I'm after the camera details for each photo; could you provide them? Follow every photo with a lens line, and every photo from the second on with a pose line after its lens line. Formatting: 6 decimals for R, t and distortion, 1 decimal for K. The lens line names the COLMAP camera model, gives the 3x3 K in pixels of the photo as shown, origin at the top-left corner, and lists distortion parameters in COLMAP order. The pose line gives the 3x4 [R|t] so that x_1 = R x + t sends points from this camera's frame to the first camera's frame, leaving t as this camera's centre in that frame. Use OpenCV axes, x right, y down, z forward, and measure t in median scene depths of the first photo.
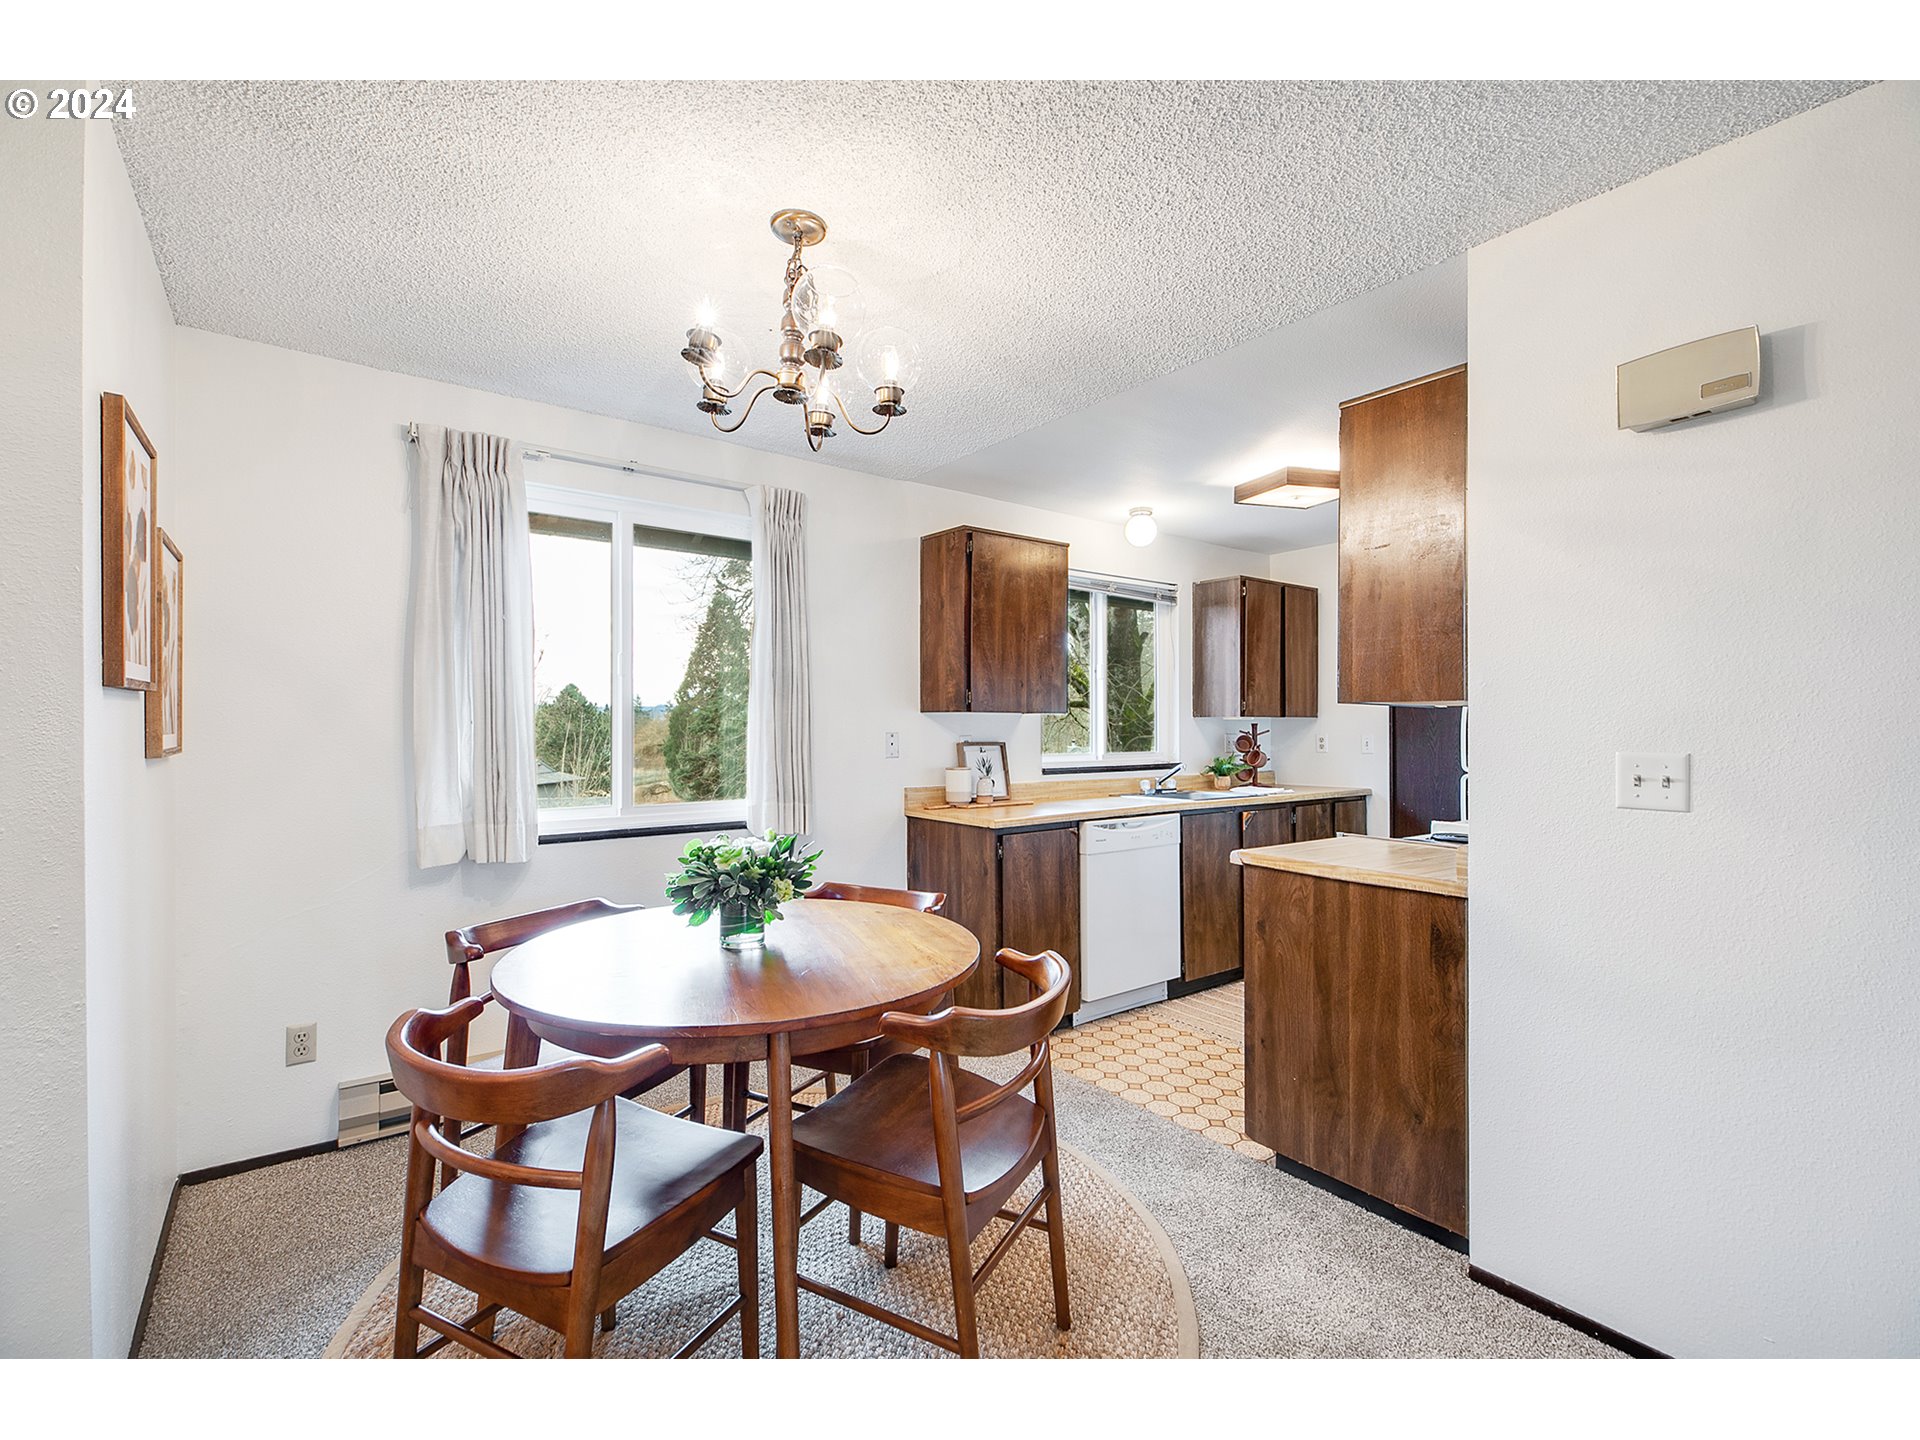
lens RADIAL K [[821.5, 0, 957.2], [0, 821.5, 737.7], [0, 0, 1]] dist [0.003223, 0.000128]
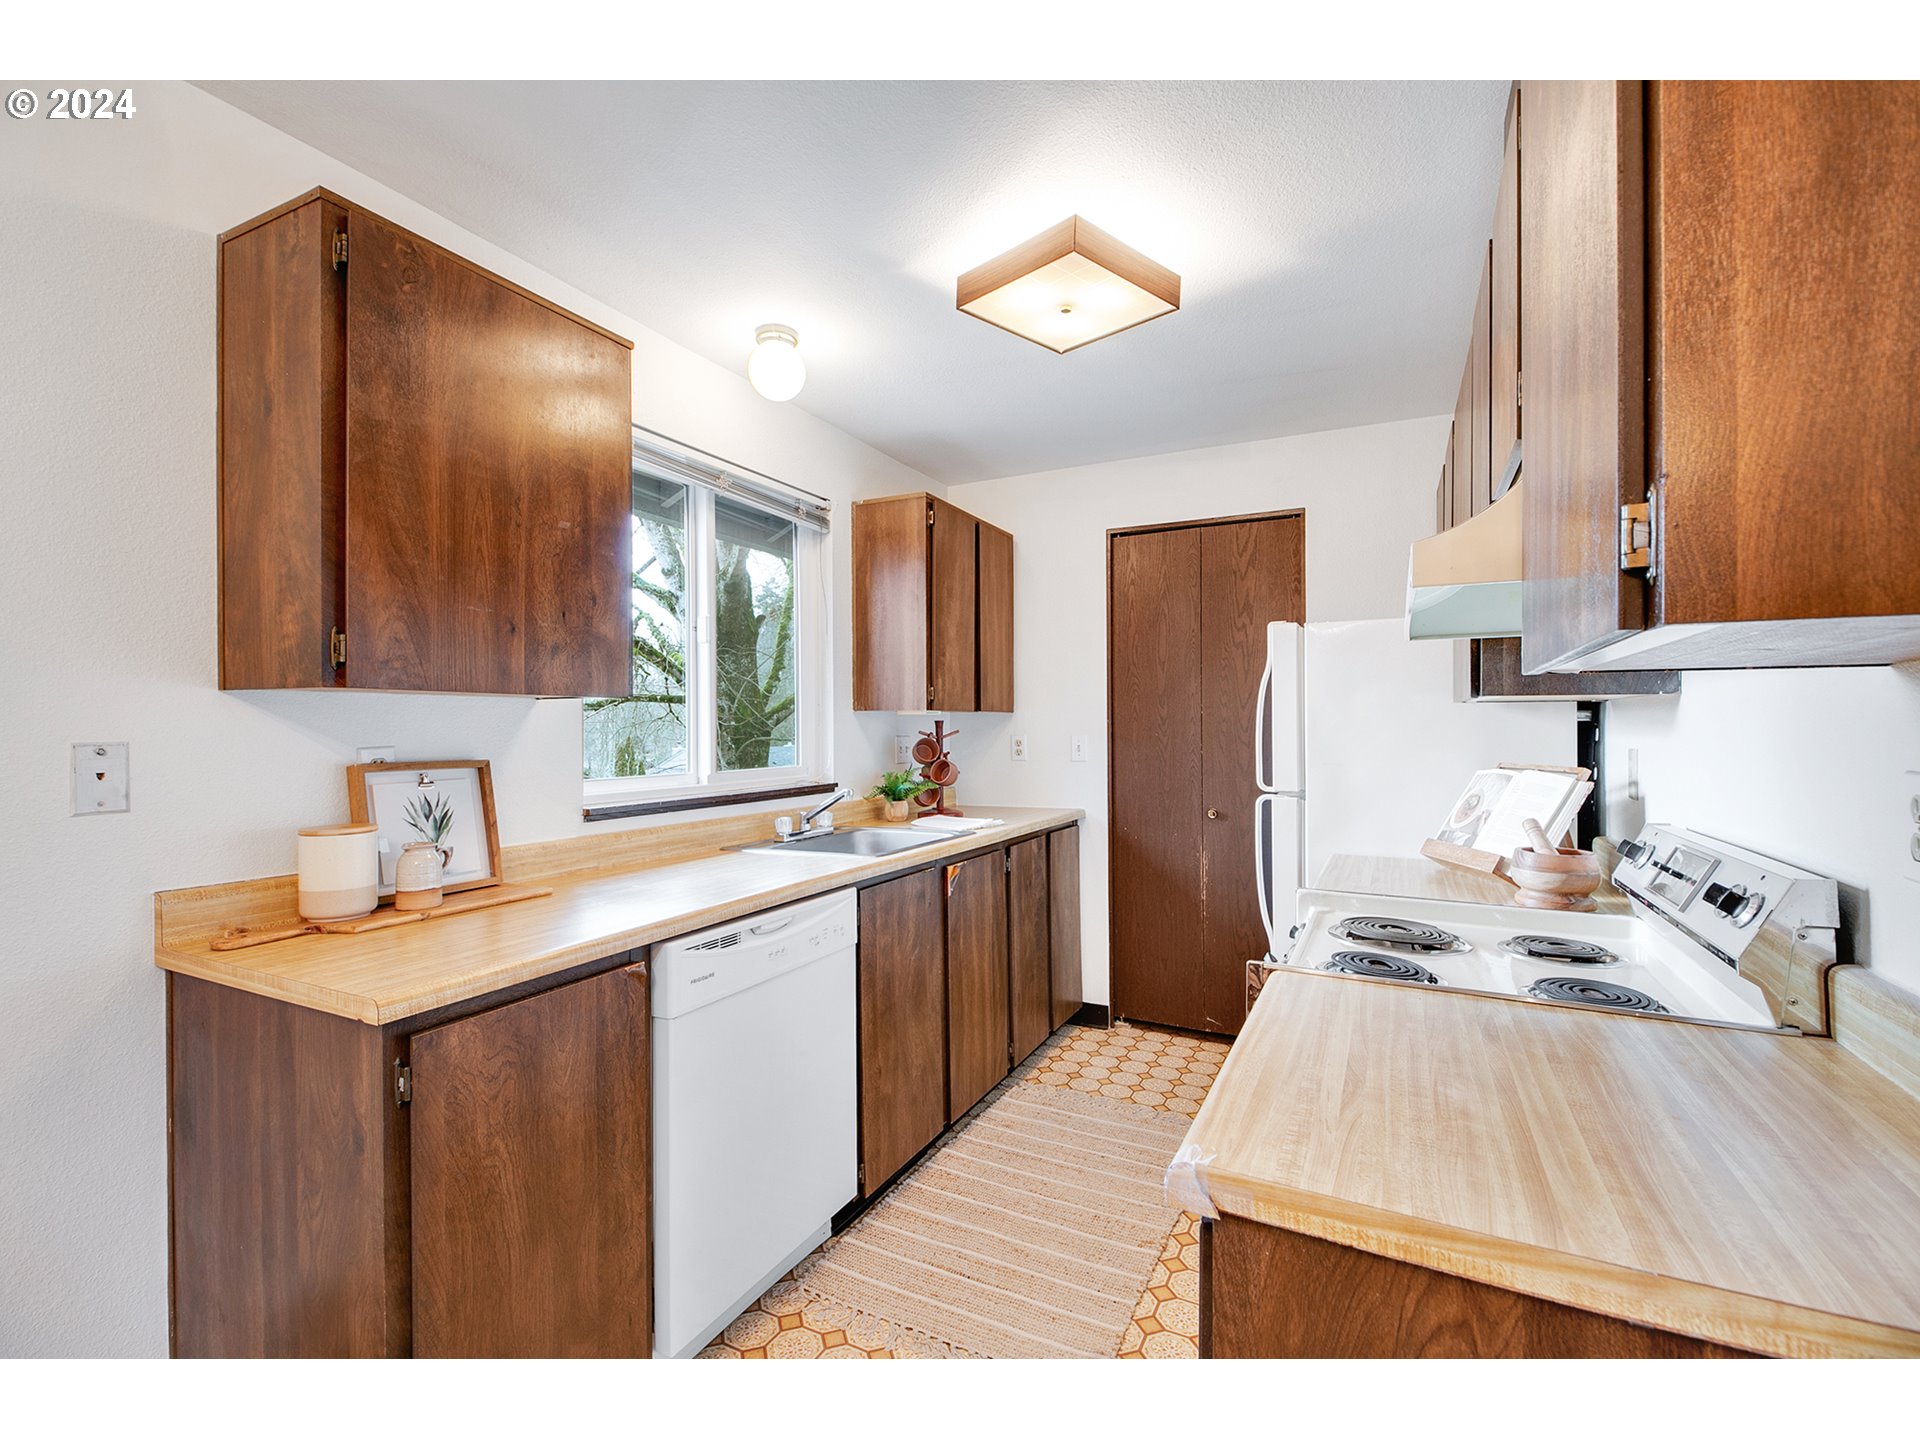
lens RADIAL K [[845.0, 0, 966.6], [0, 845.0, 718.8], [0, 0, 1]] dist [0.004227, -0.000269]
pose [[0.892251, 0.001277, 0.451537, 0.090457], [0.008860, 0.999754, -0.020335, -0.006133], [-0.451452, 0.022145, 0.892020, 0.494360]]
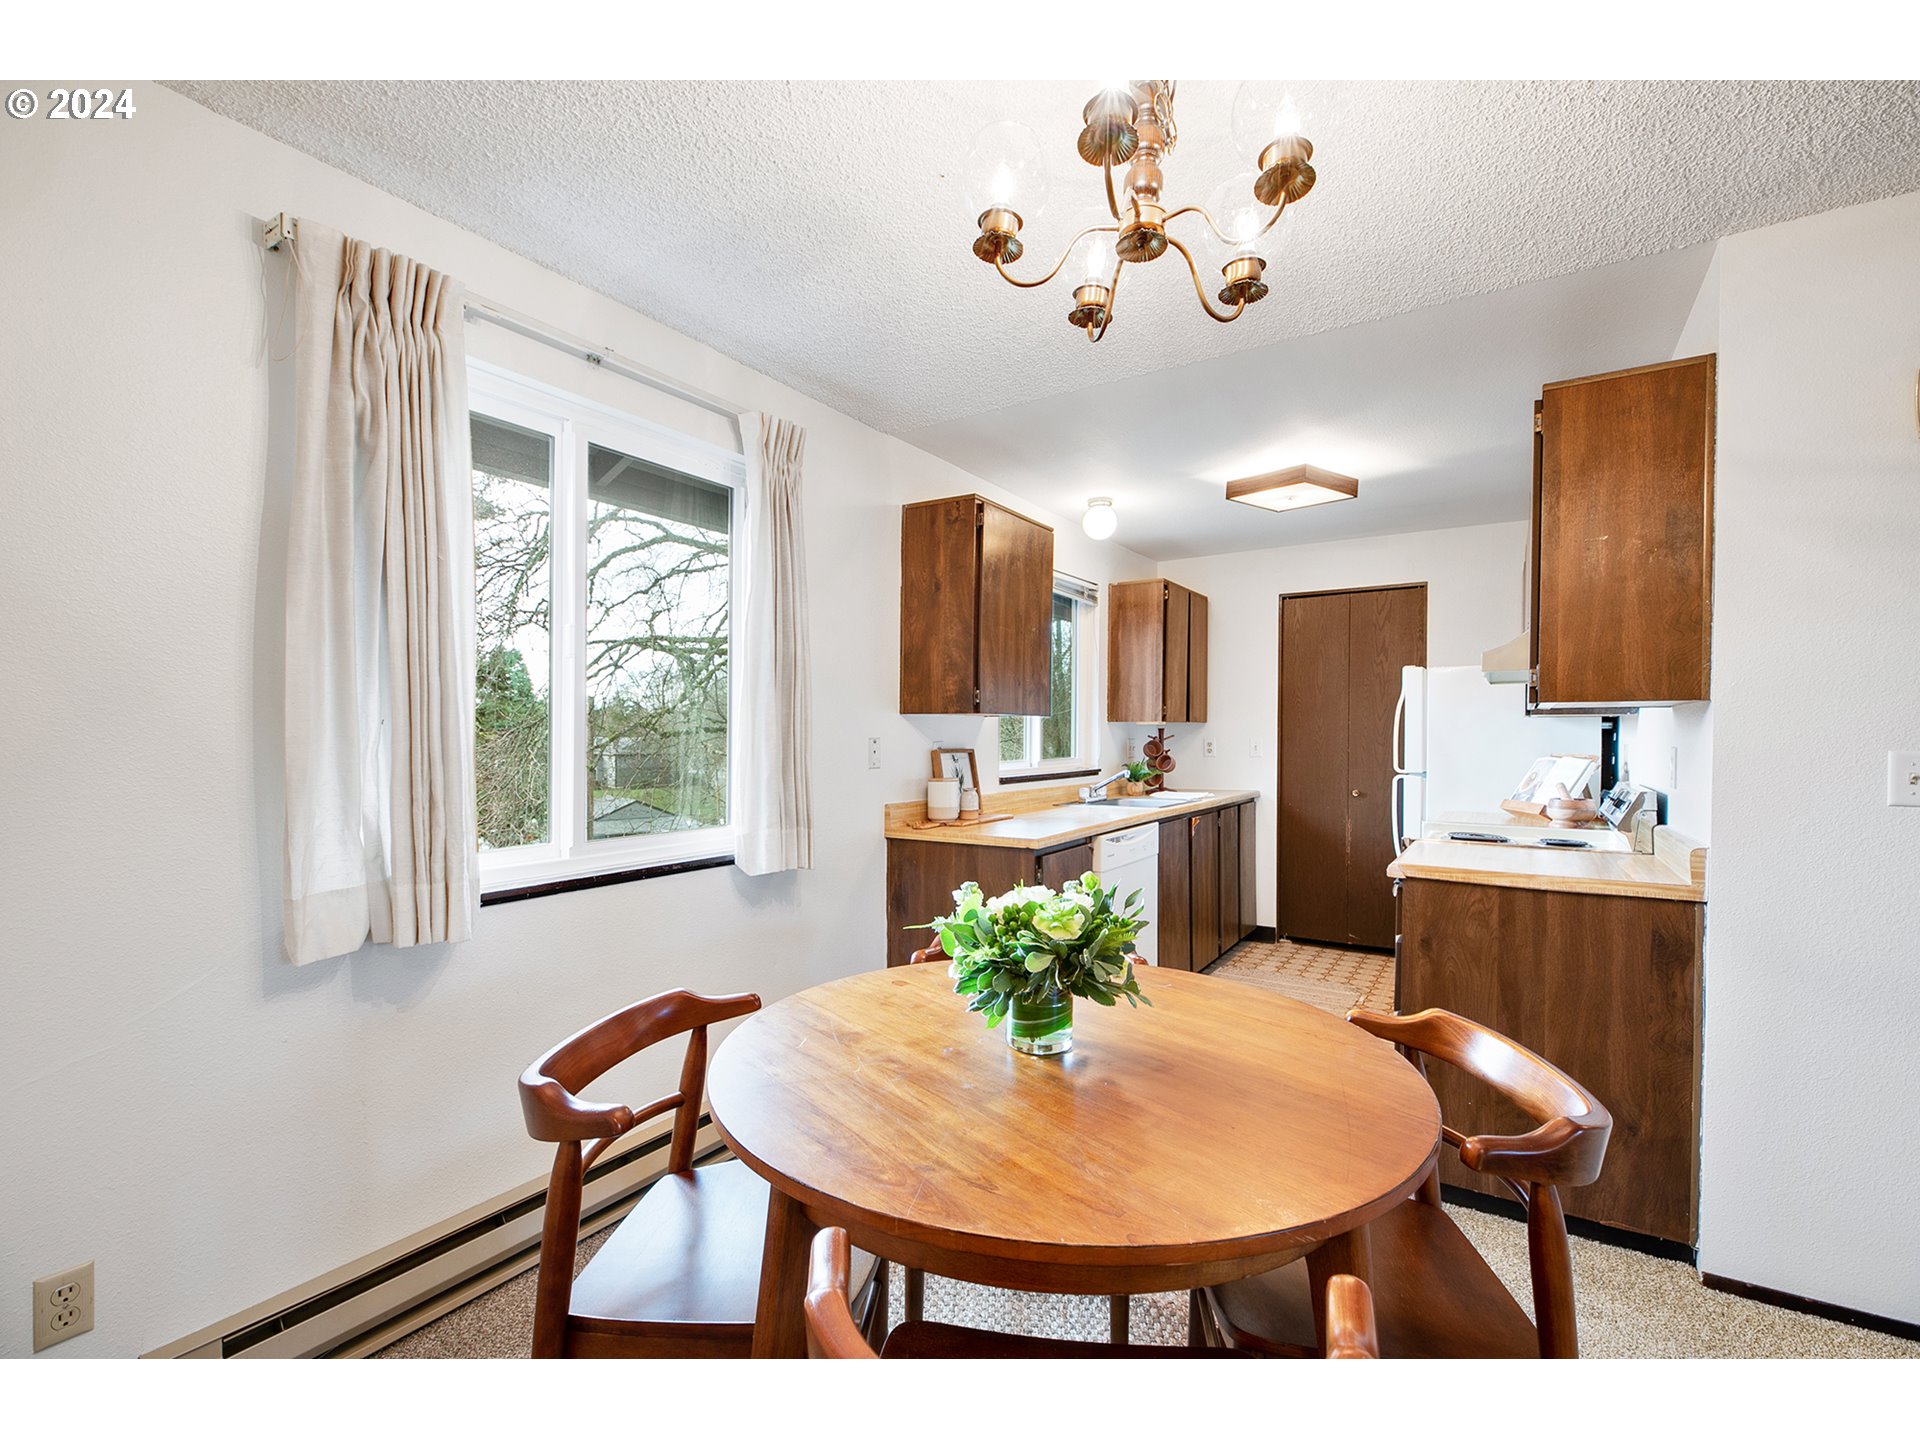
lens RADIAL K [[821.8, 0, 959.3], [0, 821.8, 748.3], [0, 0, 1]] dist [-0.000512, -0.000490]
pose [[0.942196, -0.007658, 0.334975, -0.274135], [0.006375, 0.999968, 0.004932, 0.000559], [-0.335002, -0.002511, 0.942214, 0.189398]]
